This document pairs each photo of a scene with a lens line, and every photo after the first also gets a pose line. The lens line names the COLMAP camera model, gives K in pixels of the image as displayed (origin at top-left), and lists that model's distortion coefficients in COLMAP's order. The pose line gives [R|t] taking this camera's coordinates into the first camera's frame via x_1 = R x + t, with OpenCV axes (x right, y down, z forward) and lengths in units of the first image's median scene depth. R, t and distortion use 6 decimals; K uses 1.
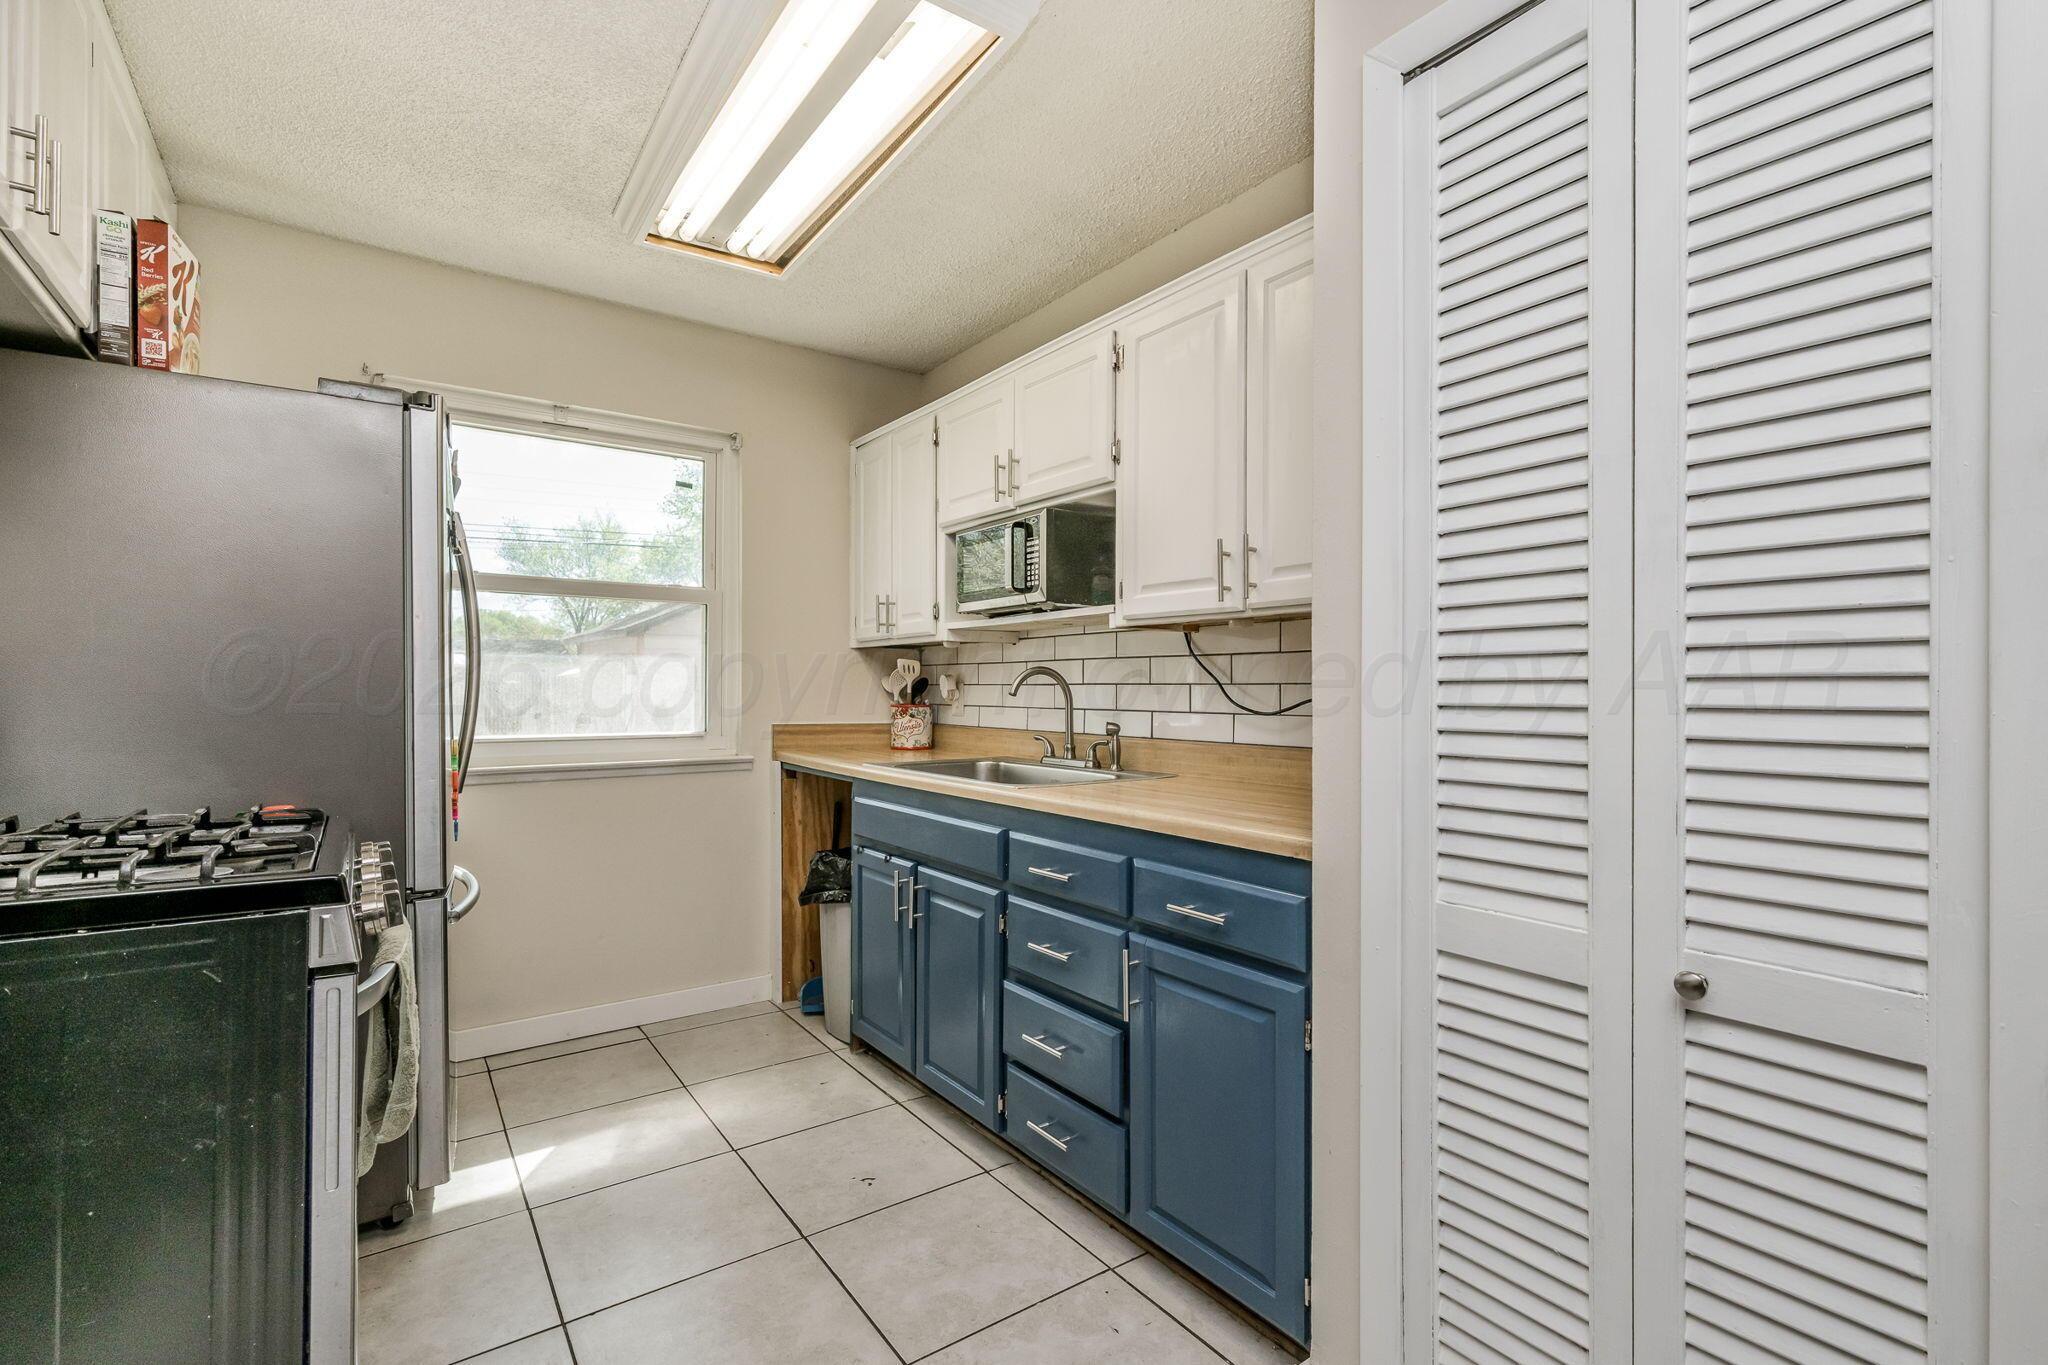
lens RADIAL K [[920.6, 0, 1029.5], [0, 920.6, 673.9], [0, 0, 1]] dist [0.000884, 0.000041]
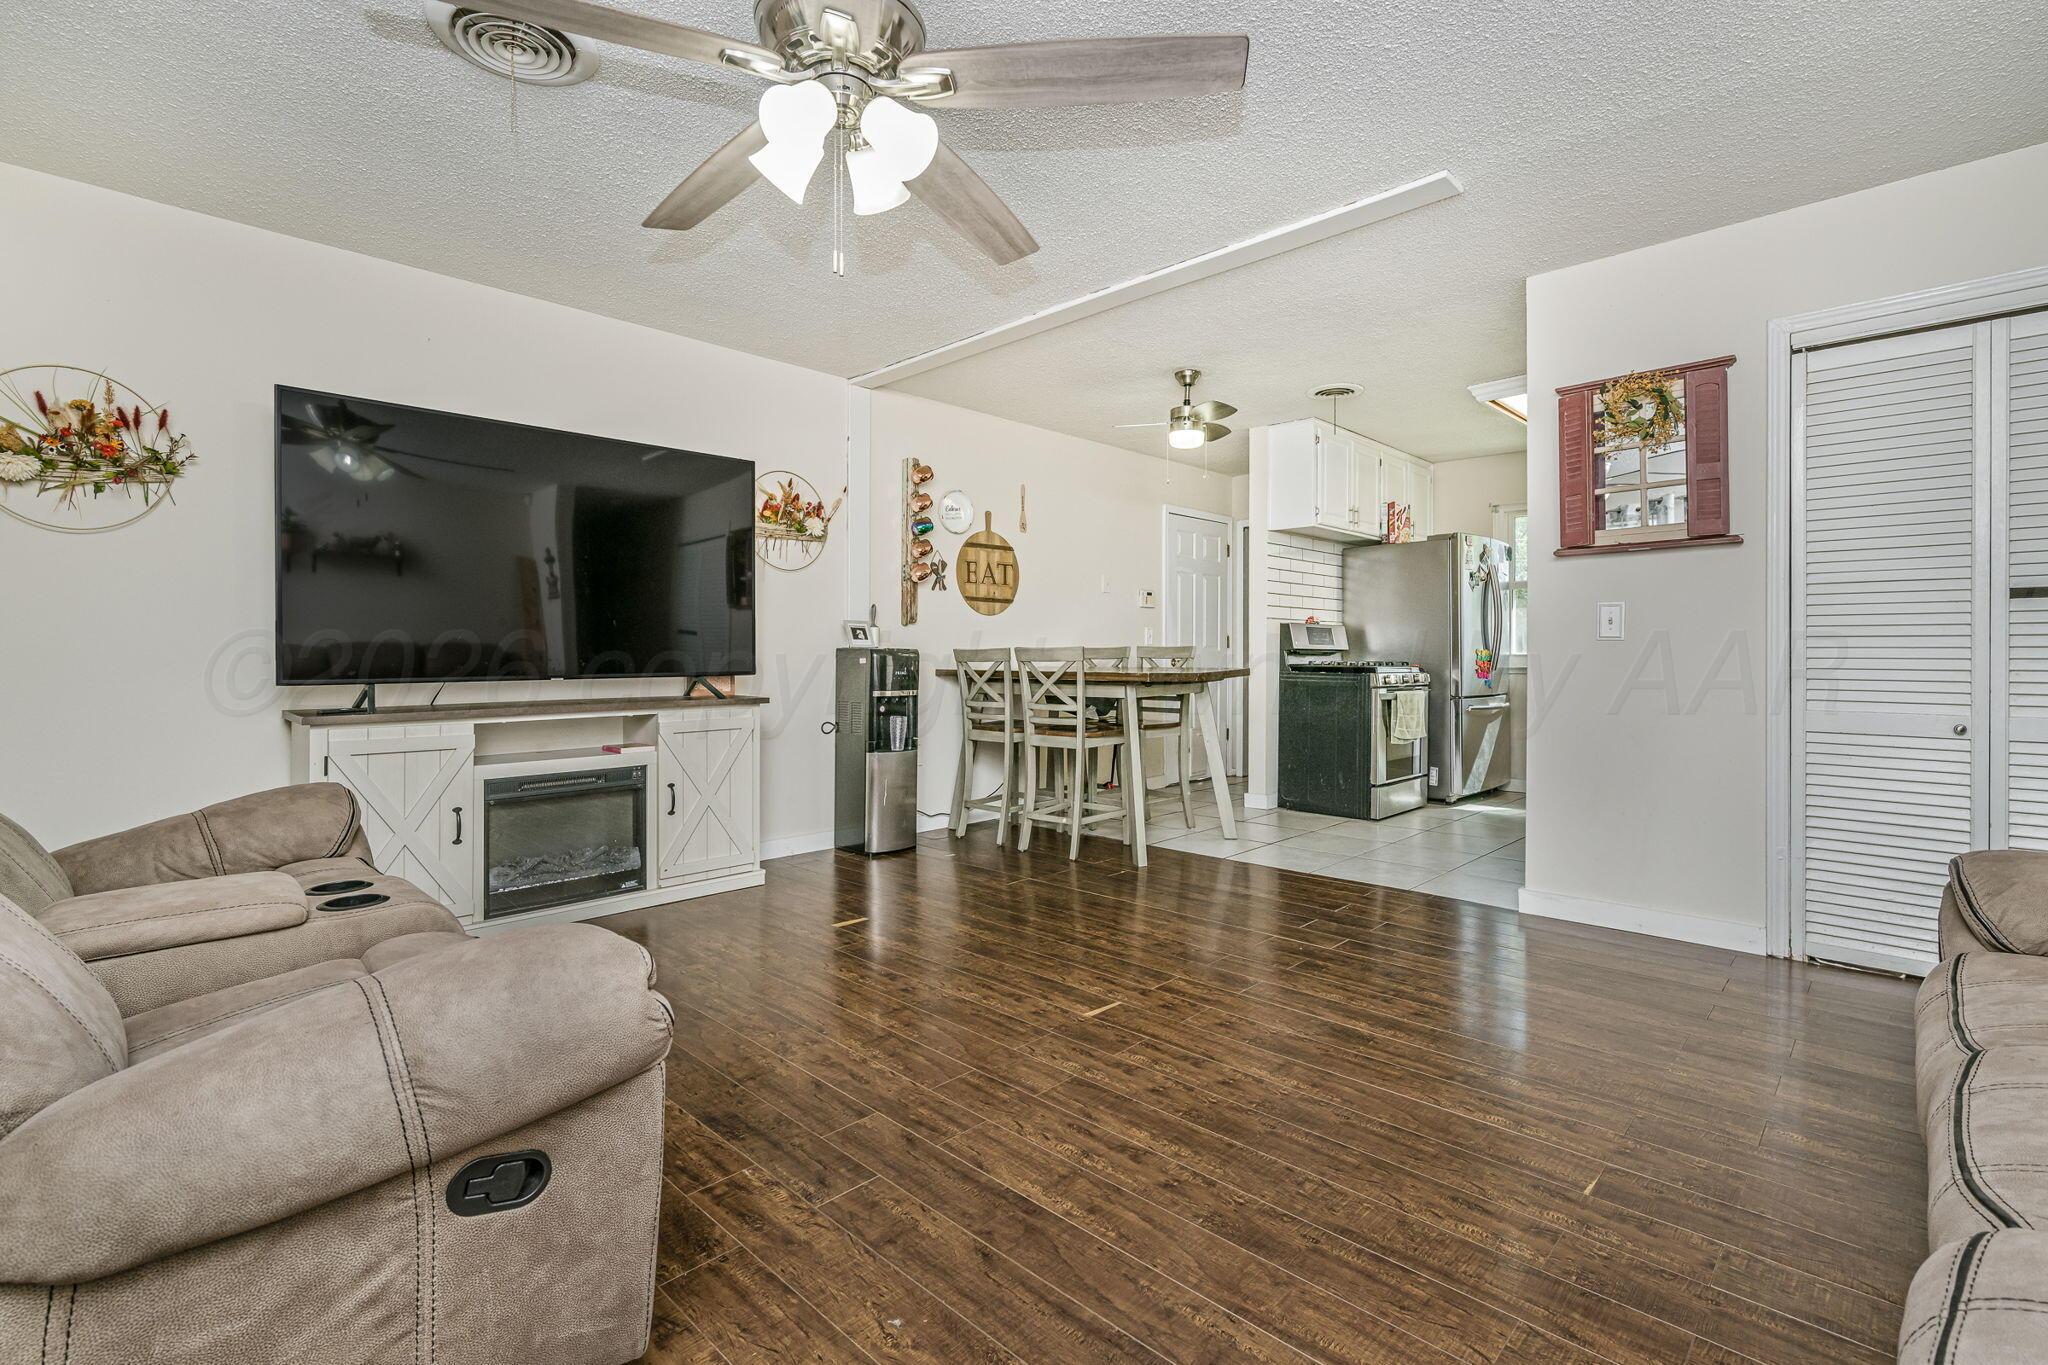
lens RADIAL K [[942.1, 0, 1028.4], [0, 942.1, 656.3], [0, 0, 1]] dist [-0.000003, 0.000009]
pose [[0.179436, -0.005844, -0.983752, 1.468781], [0.020745, 0.999782, -0.002155, 0.056476], [0.983551, -0.020021, 0.179518, -0.654947]]
